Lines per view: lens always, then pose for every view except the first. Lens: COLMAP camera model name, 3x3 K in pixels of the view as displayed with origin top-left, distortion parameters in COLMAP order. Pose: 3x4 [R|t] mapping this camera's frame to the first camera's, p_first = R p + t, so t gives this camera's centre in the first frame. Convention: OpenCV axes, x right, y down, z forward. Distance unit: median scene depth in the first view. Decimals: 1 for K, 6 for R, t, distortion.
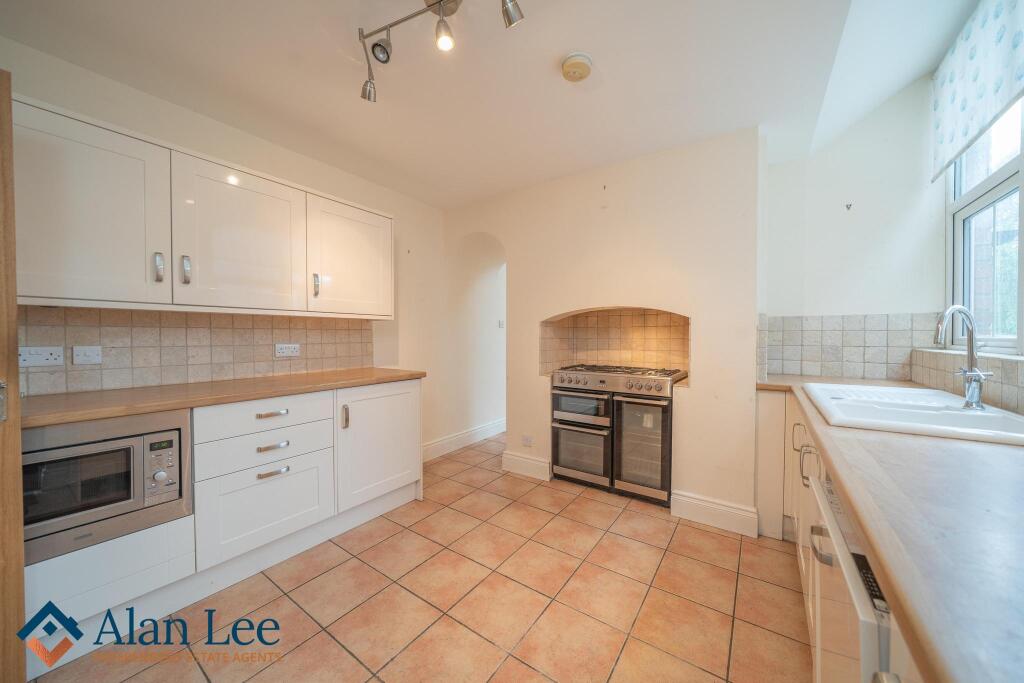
lens RADIAL K [[356.0, 0, 512.2], [0, 356.0, 342.1], [0, 0, 1]] dist [-0.001076, -0.000258]
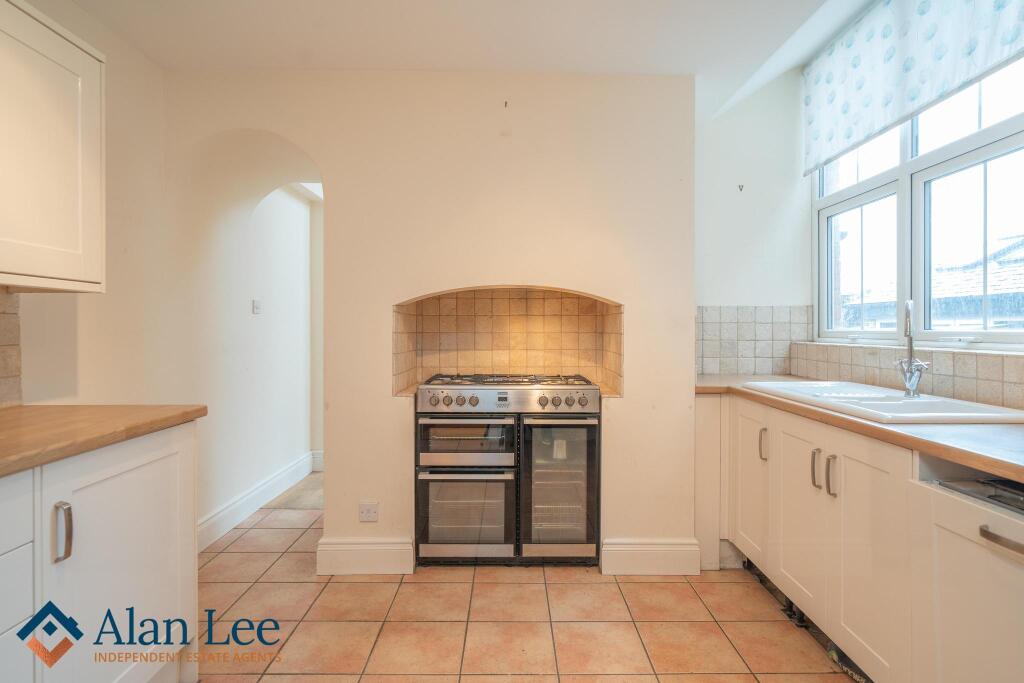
lens RADIAL K [[559.1, 0, 512.1], [0, 559.1, 332.8], [0, 0, 1]] dist [0.007036, -0.000114]
pose [[0.815620, -0.004756, 0.578568, -0.358498], [0.009516, 0.999941, -0.005195, -0.004781], [-0.578510, 0.009743, 0.815617, 0.163205]]
